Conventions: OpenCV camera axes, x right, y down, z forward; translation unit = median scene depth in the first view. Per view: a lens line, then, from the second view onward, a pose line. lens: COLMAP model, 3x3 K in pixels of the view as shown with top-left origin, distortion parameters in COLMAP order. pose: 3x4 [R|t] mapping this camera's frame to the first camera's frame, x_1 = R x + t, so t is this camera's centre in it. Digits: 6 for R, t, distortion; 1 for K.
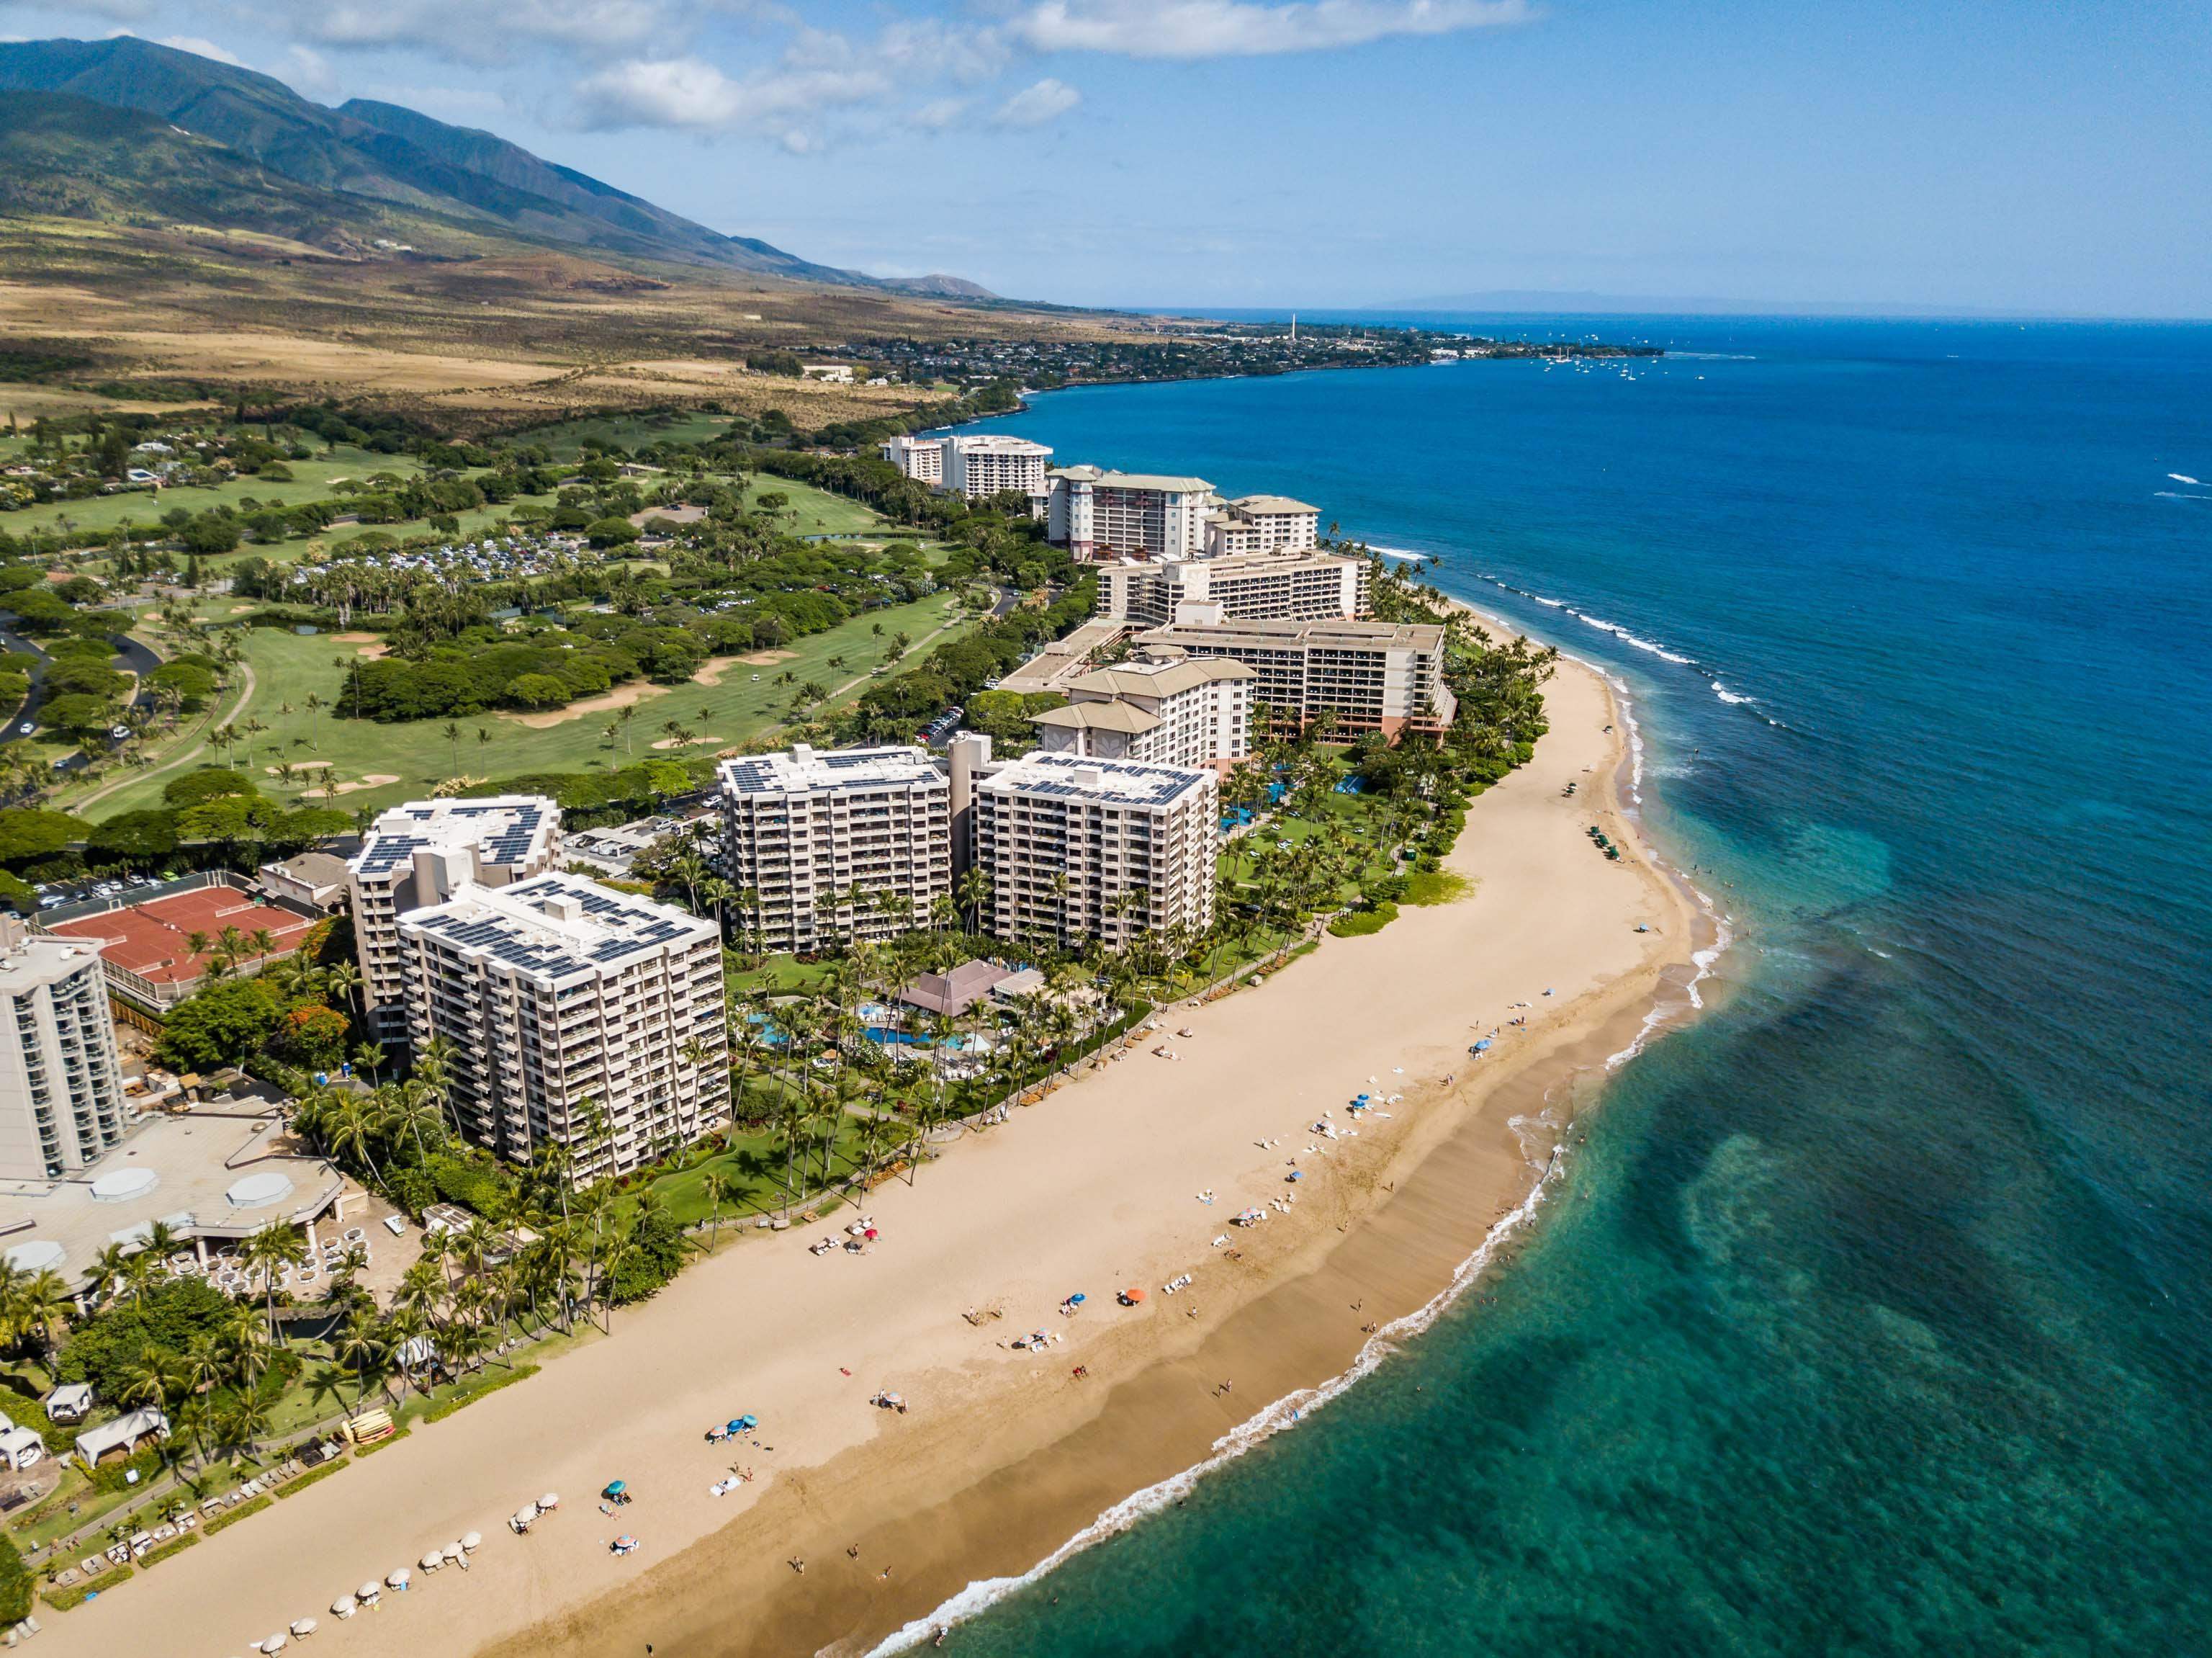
lens RADIAL K [[1677.0, 0, 1106.0], [0, 1677.0, 829.0], [0, 0, 1]] dist [-0.001544, -0.007336]
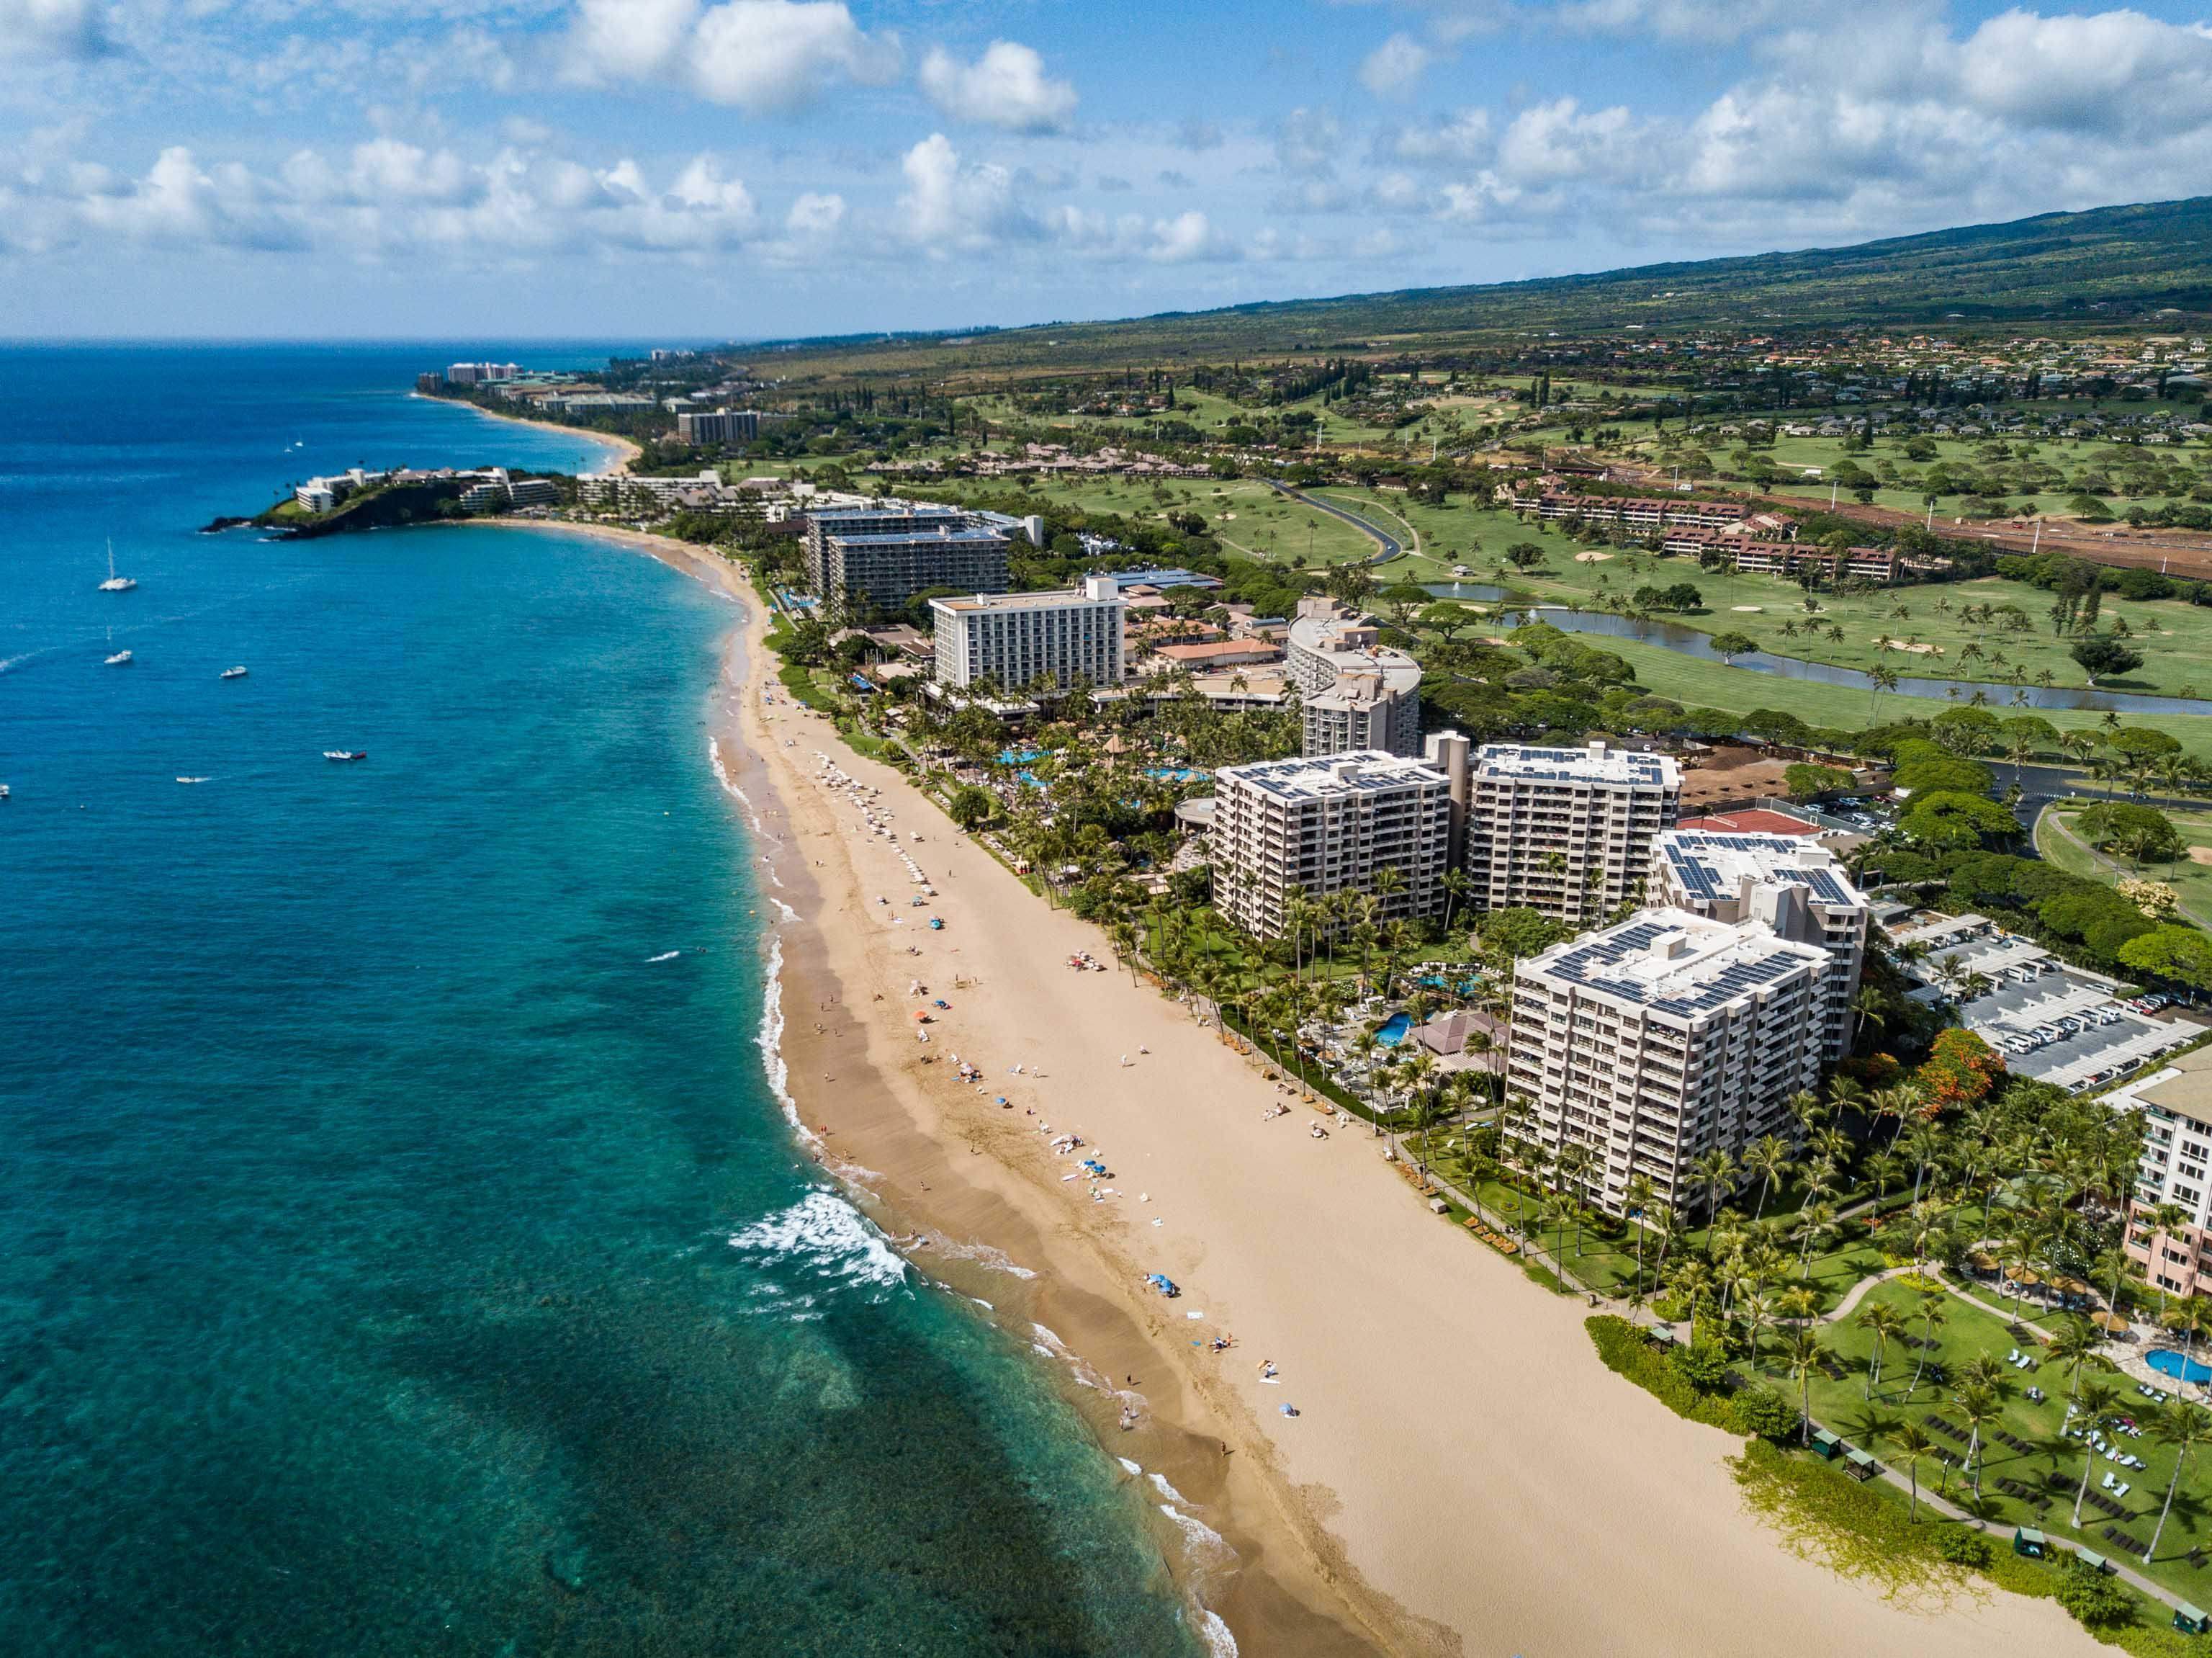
lens RADIAL K [[1650.6, 0, 1106.0], [0, 1650.6, 829.0], [0, 0, 1]] dist [0.003060, 0.000502]
pose [[-0.453841, 0.245677, -0.856546, 0.705537], [-0.270548, 0.877875, 0.395145, -0.293890], [0.849018, 0.411070, -0.331948, 0.965124]]
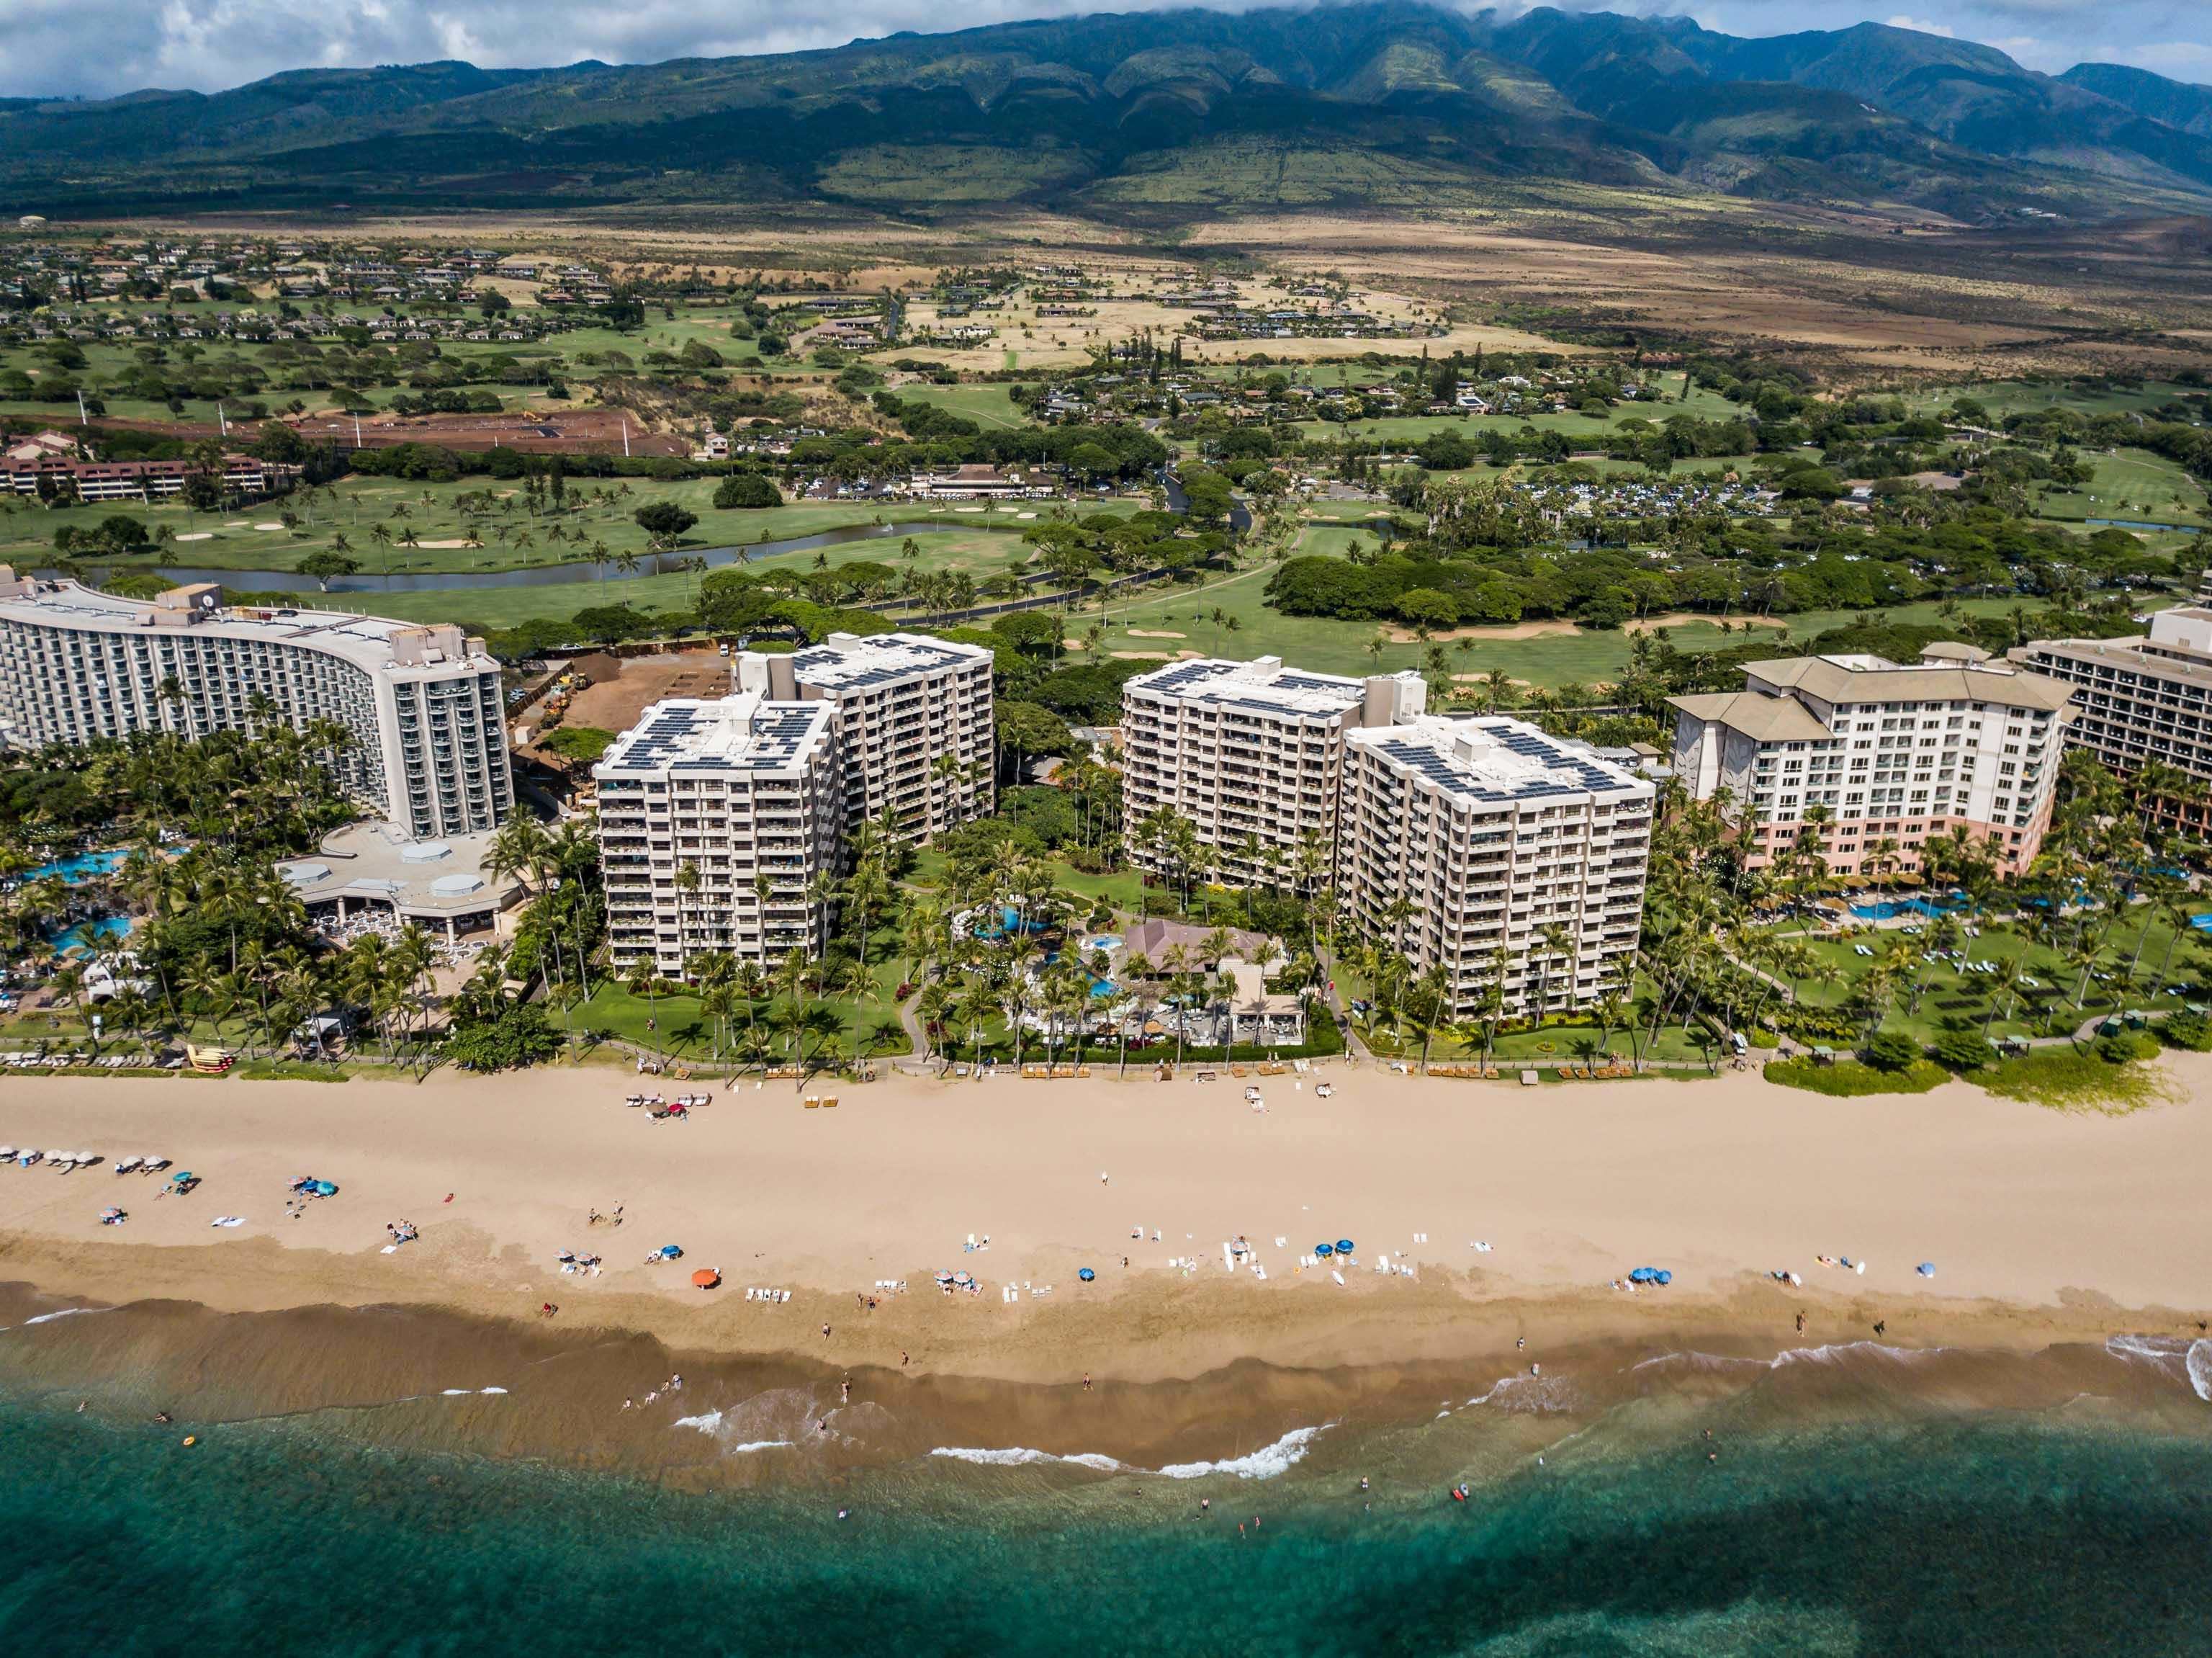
lens RADIAL K [[1677.0, 0, 1106.0], [0, 1677.0, 829.0], [0, 0, 1]] dist [-0.001544, -0.007336]
pose [[0.631754, 0.241282, -0.736661, 0.428099], [-0.231901, 0.965629, 0.117401, -0.045250], [0.739668, 0.096664, 0.665994, 0.363657]]
